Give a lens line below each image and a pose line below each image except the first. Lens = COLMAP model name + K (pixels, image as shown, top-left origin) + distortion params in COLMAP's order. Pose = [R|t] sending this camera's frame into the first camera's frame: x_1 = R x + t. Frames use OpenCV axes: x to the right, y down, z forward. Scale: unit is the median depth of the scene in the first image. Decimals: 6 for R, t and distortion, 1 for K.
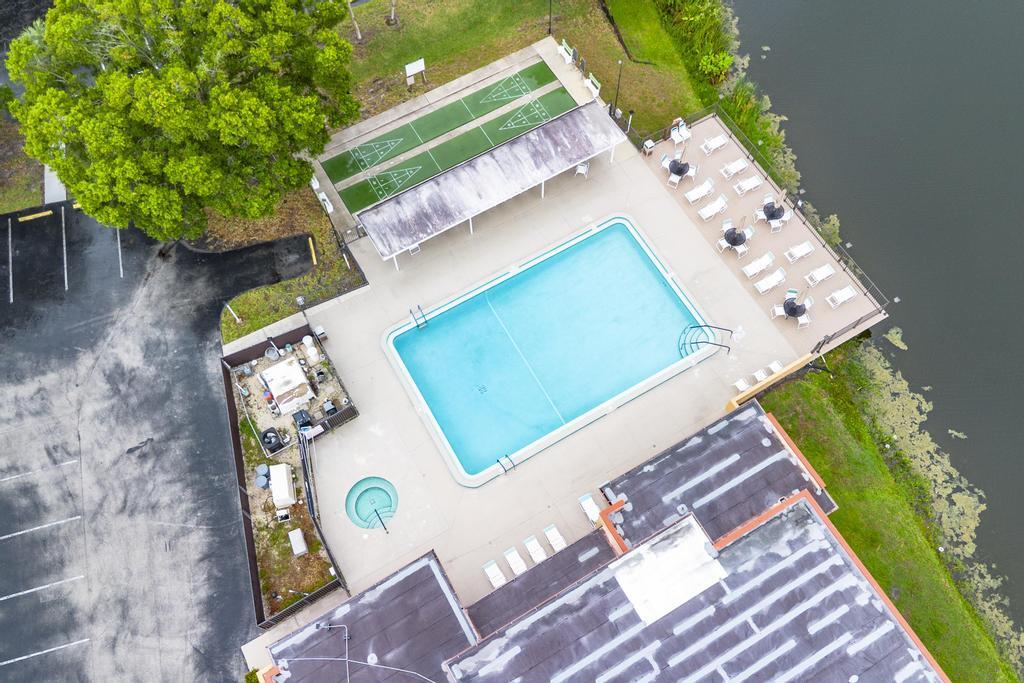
lens RADIAL K [[865.0, 0, 516.7], [0, 865.0, 337.7], [0, 0, 1]] dist [0.042157, -0.000050]
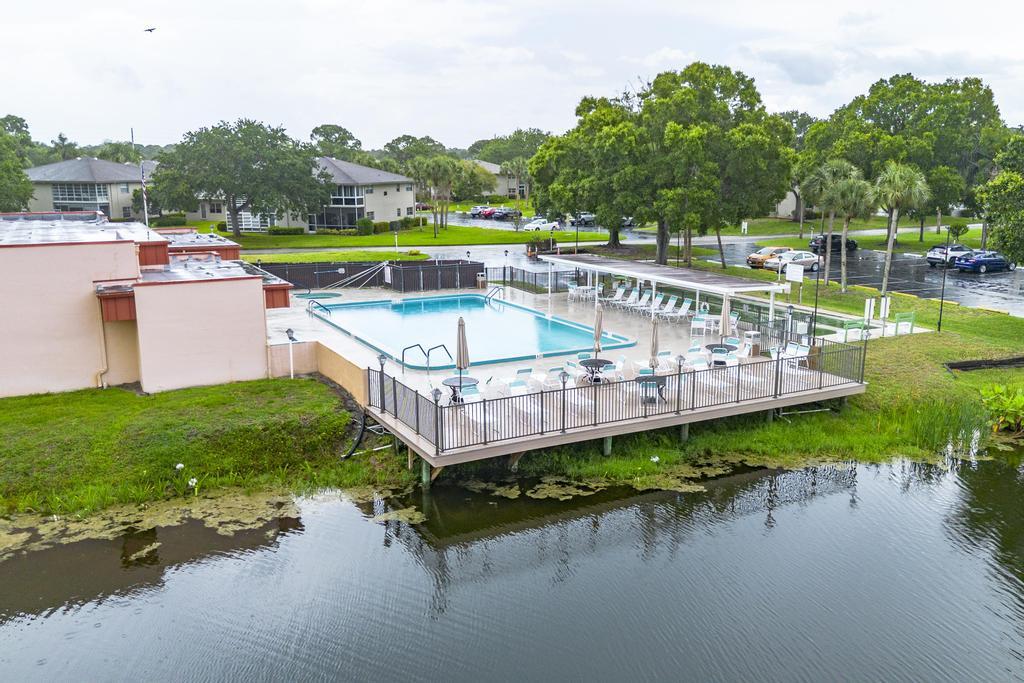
lens RADIAL K [[858.2, 0, 515.5], [0, 858.2, 335.5], [0, 0, 1]] dist [0.087426, -0.097521]
pose [[-0.032519, 0.204691, -0.978286, 0.958454], [-0.901278, 0.417079, 0.117226, -0.164183], [0.432018, 0.885520, 0.170921, 0.959876]]
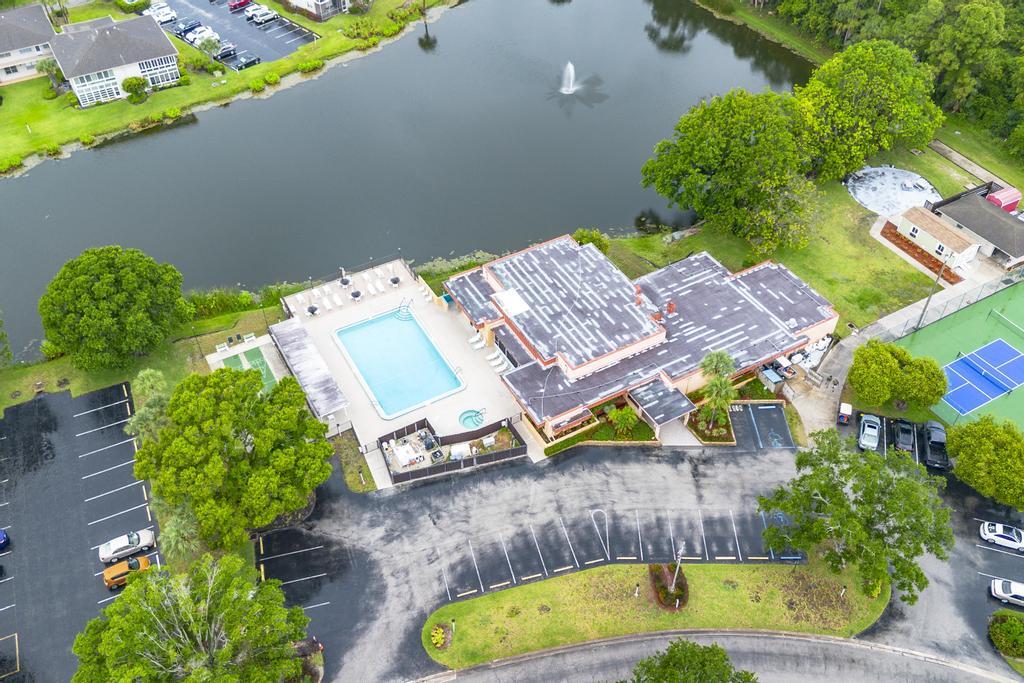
lens RADIAL K [[858.2, 0, 515.5], [0, 858.2, 335.5], [0, 0, 1]] dist [0.087426, -0.097521]
pose [[0.006155, -0.680970, 0.732285, -1.576630], [0.904789, 0.315623, 0.285901, -0.381296], [-0.425816, 0.660804, 0.618077, -0.493490]]
